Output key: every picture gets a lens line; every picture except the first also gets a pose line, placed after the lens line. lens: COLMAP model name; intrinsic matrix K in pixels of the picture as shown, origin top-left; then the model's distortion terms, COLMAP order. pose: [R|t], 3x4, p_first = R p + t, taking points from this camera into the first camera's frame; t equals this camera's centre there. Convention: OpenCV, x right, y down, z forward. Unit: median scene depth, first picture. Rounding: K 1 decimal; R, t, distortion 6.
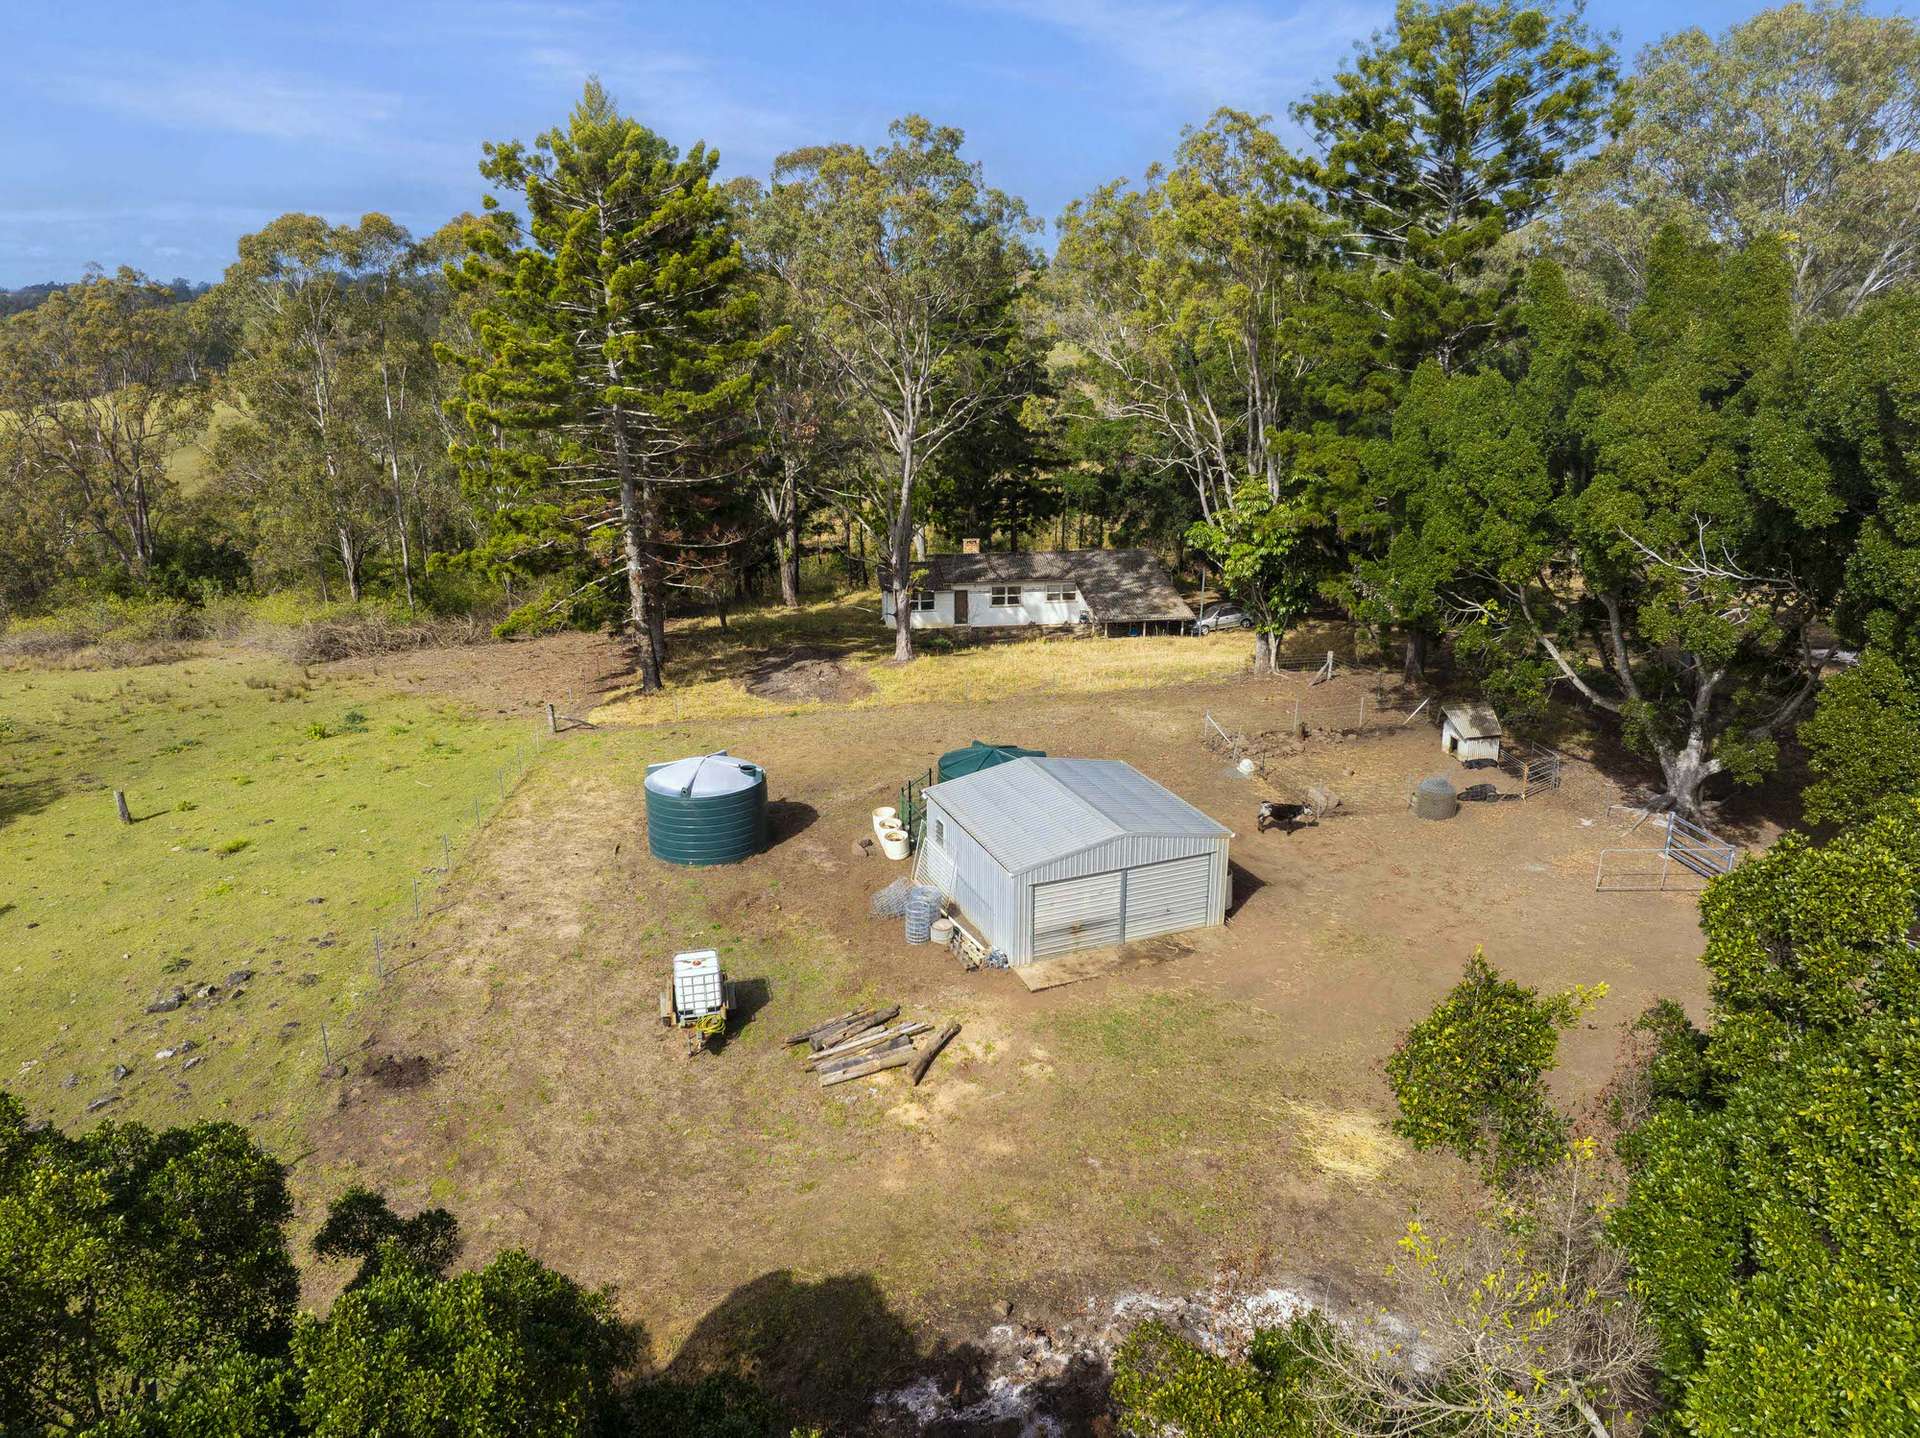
lens RADIAL K [[1356.6, 0, 963.4], [0, 1356.6, 713.7], [0, 0, 1]] dist [-0.036192, 0.003768]
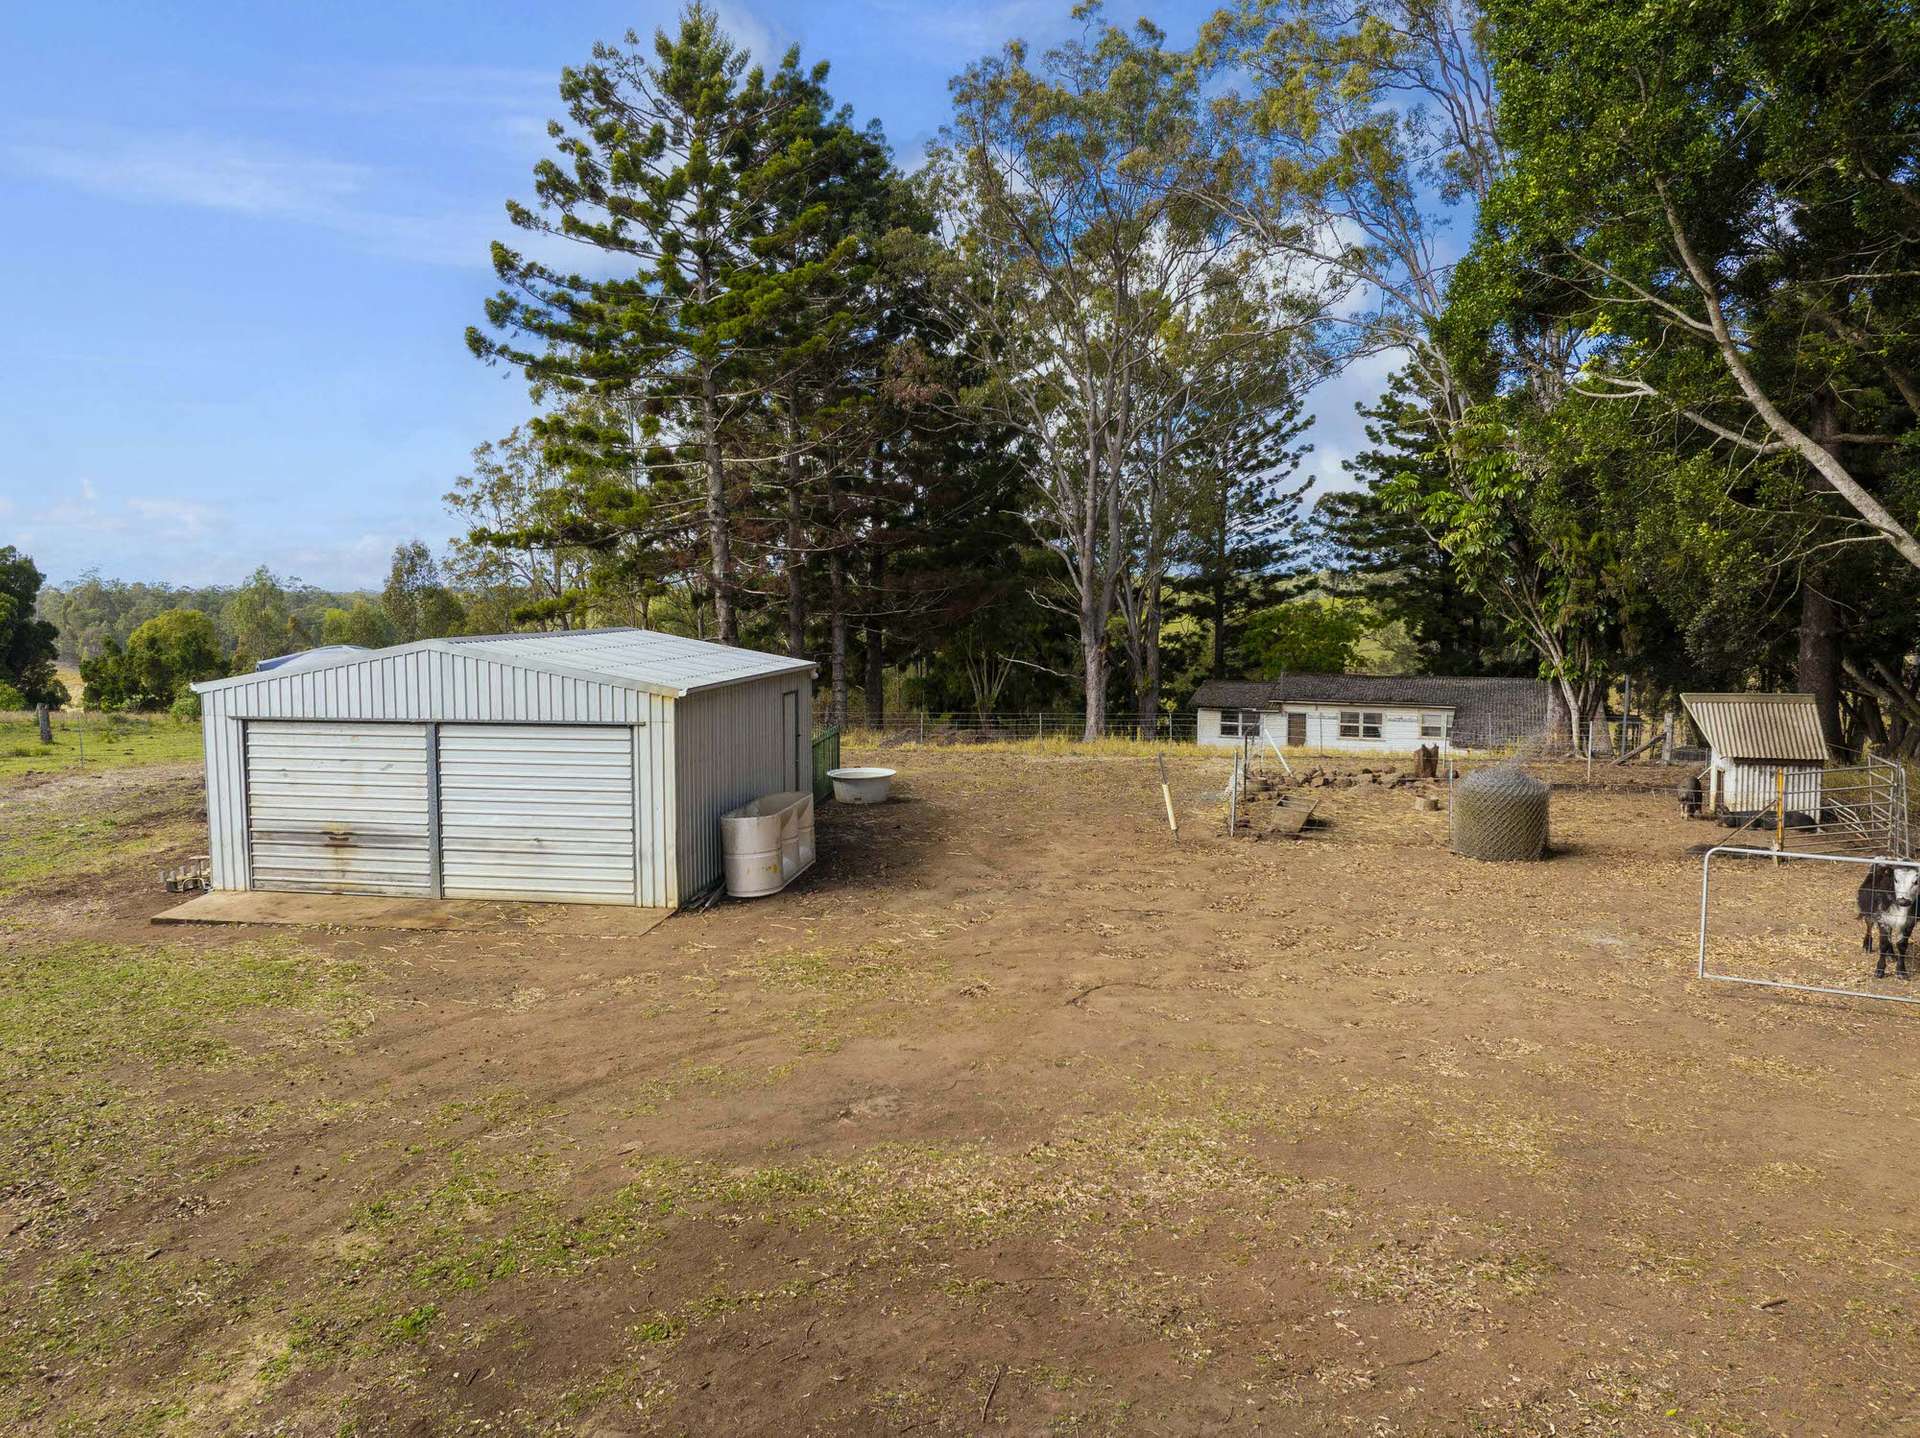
lens RADIAL K [[1365.2, 0, 965.3], [0, 1365.2, 708.8], [0, 0, 1]] dist [-0.056112, 0.041903]
pose [[0.863305, 0.044860, -0.502685, 0.347083], [-0.155769, 0.971096, -0.180854, 0.111616], [0.480042, 0.234435, 0.845340, 0.463181]]
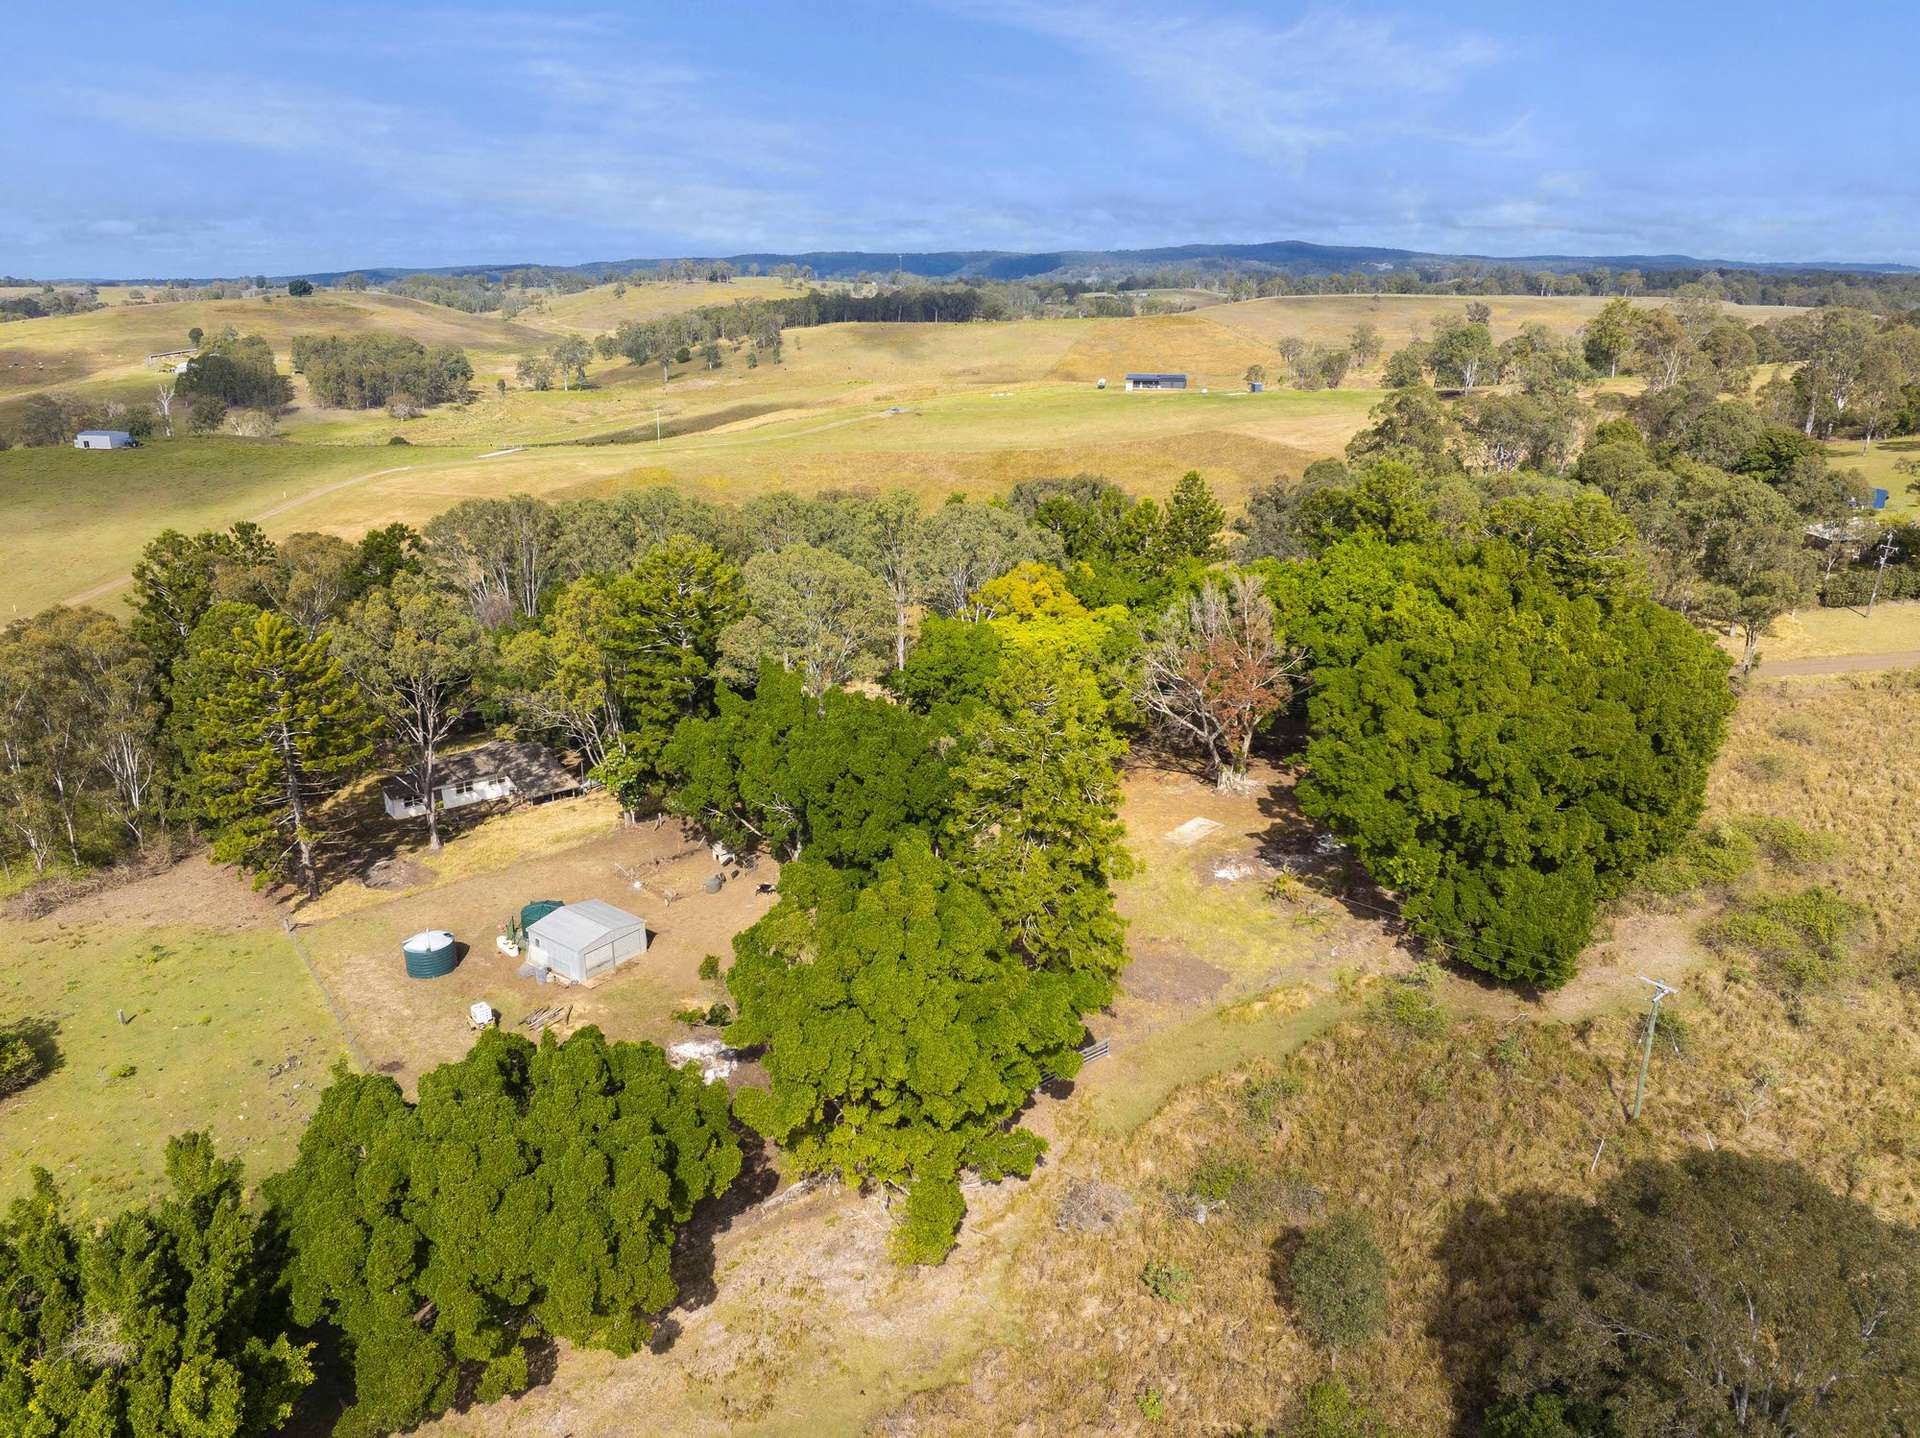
lens RADIAL K [[1303.6, 0, 960.0], [0, 1303.6, 719.0], [0, 0, 1]] dist [-0.051362, -0.001396]
pose [[0.861261, -0.154735, 0.484031, -0.335967], [0.153462, 0.987239, 0.042539, -0.237192], [-0.484436, 0.037643, 0.874016, -1.194760]]
